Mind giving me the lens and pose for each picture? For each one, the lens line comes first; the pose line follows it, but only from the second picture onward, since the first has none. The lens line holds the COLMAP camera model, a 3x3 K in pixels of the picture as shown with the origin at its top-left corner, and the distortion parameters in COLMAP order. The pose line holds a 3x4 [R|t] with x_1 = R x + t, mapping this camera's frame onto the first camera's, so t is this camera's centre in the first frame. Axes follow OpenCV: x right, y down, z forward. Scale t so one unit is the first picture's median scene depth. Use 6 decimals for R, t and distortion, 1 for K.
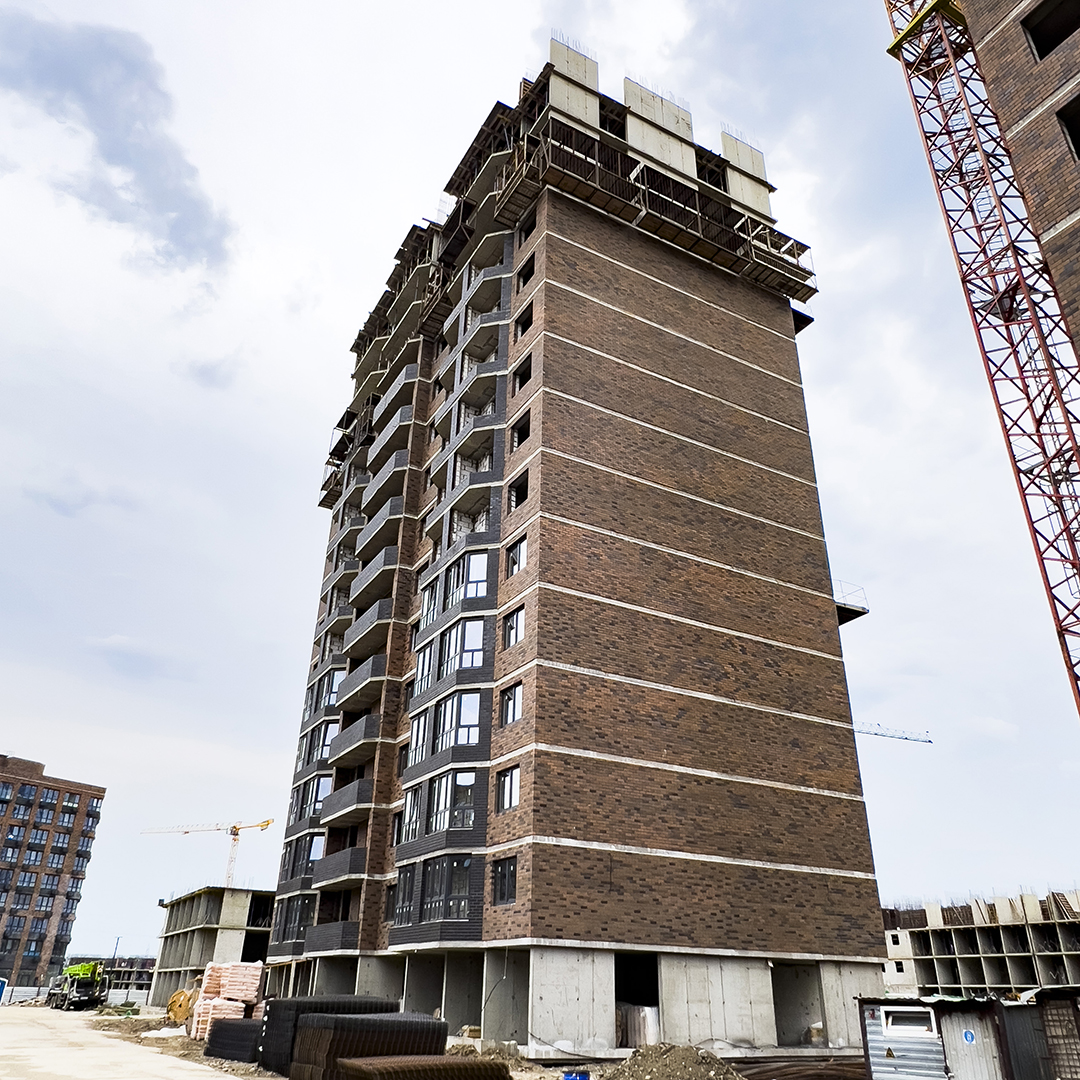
lens RADIAL K [[891.5, 0, 541.5], [0, 891.5, 509.8], [0, 0, 1]] dist [-0.004696, 0.001331]
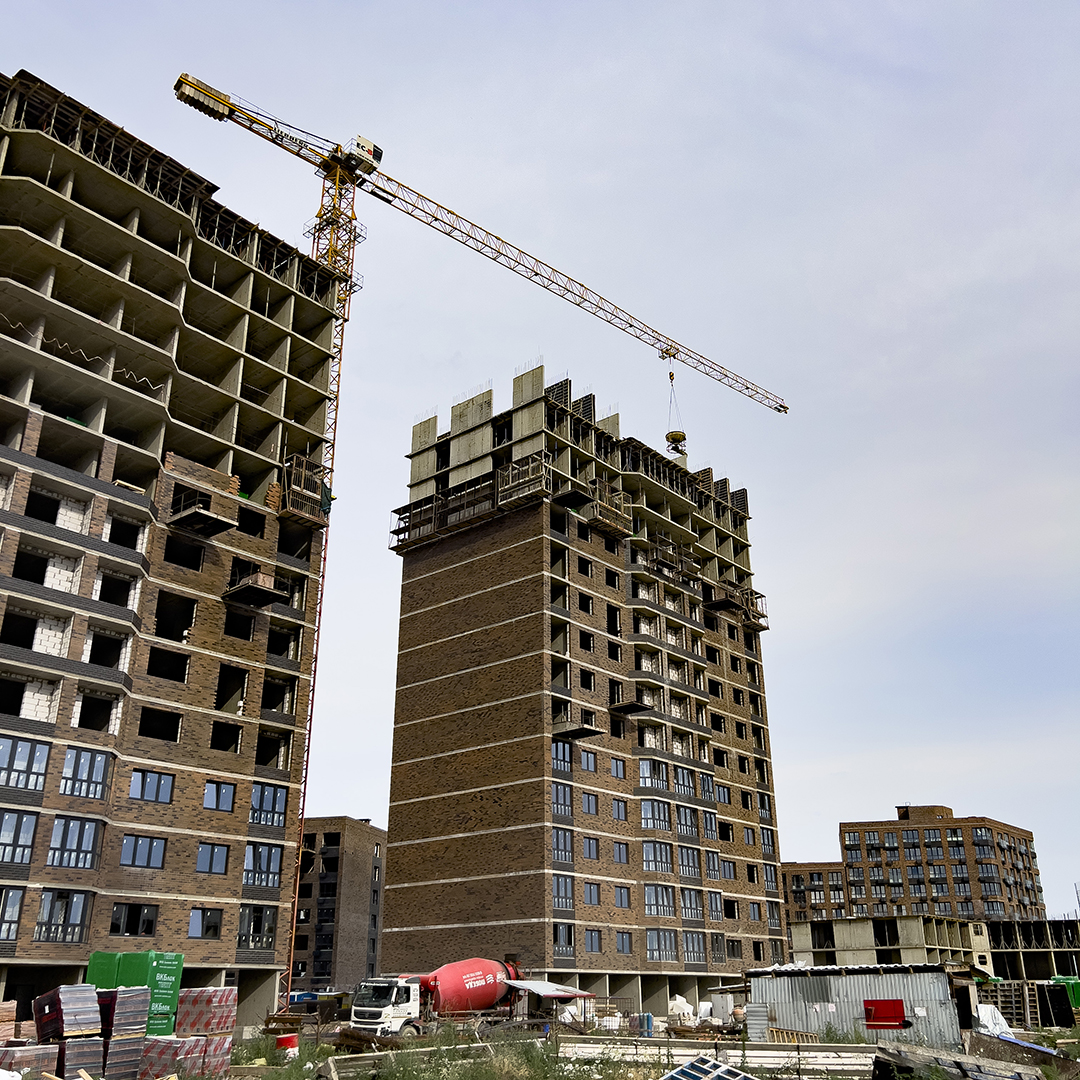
lens RADIAL K [[1104.2, 0, 555.9], [0, 1104.2, 539.2], [0, 0, 1]] dist [0.086005, -0.166517]
pose [[0.342197, -0.382802, -0.858117, 2.494690], [0.465179, 0.862500, -0.199255, 0.238498], [0.816401, -0.330993, 0.473216, 0.300287]]
